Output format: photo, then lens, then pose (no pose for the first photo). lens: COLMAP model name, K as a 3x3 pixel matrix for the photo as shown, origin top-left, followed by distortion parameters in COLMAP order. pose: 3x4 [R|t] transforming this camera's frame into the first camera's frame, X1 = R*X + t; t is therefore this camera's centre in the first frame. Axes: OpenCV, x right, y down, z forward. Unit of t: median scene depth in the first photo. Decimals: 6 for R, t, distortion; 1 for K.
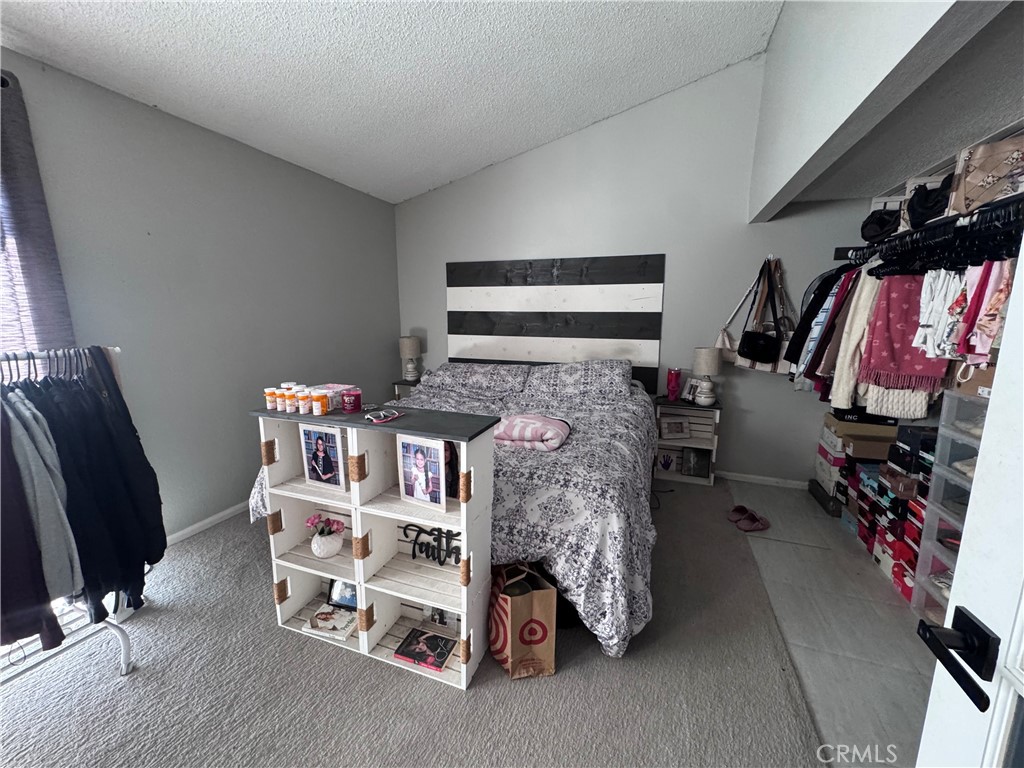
lens RADIAL K [[407.8, 0, 511.3], [0, 407.8, 384.2], [0, 0, 1]] dist [-0.000789, 0.000043]
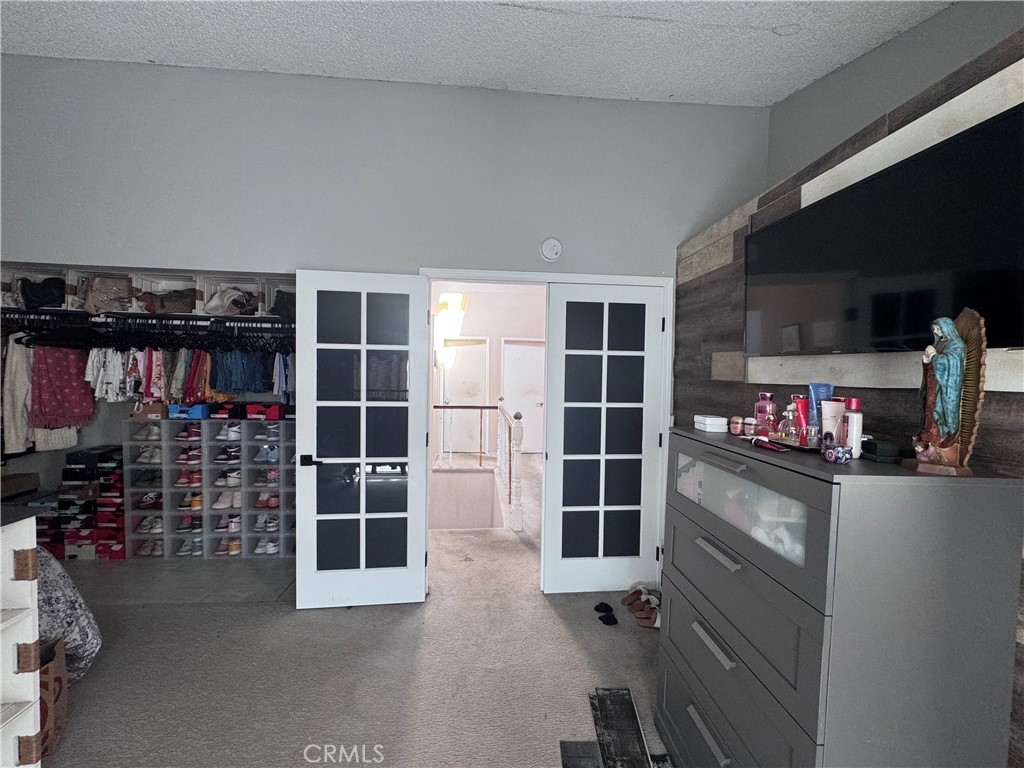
lens RADIAL K [[407.8, 0, 512.9], [0, 407.8, 384.2], [0, 0, 1]] dist [-0.000789, 0.000043]
pose [[-0.420754, -0.045395, 0.906038, -0.956840], [0.129762, 0.985465, 0.109634, -0.089527], [-0.897846, 0.163699, -0.408748, 0.175477]]
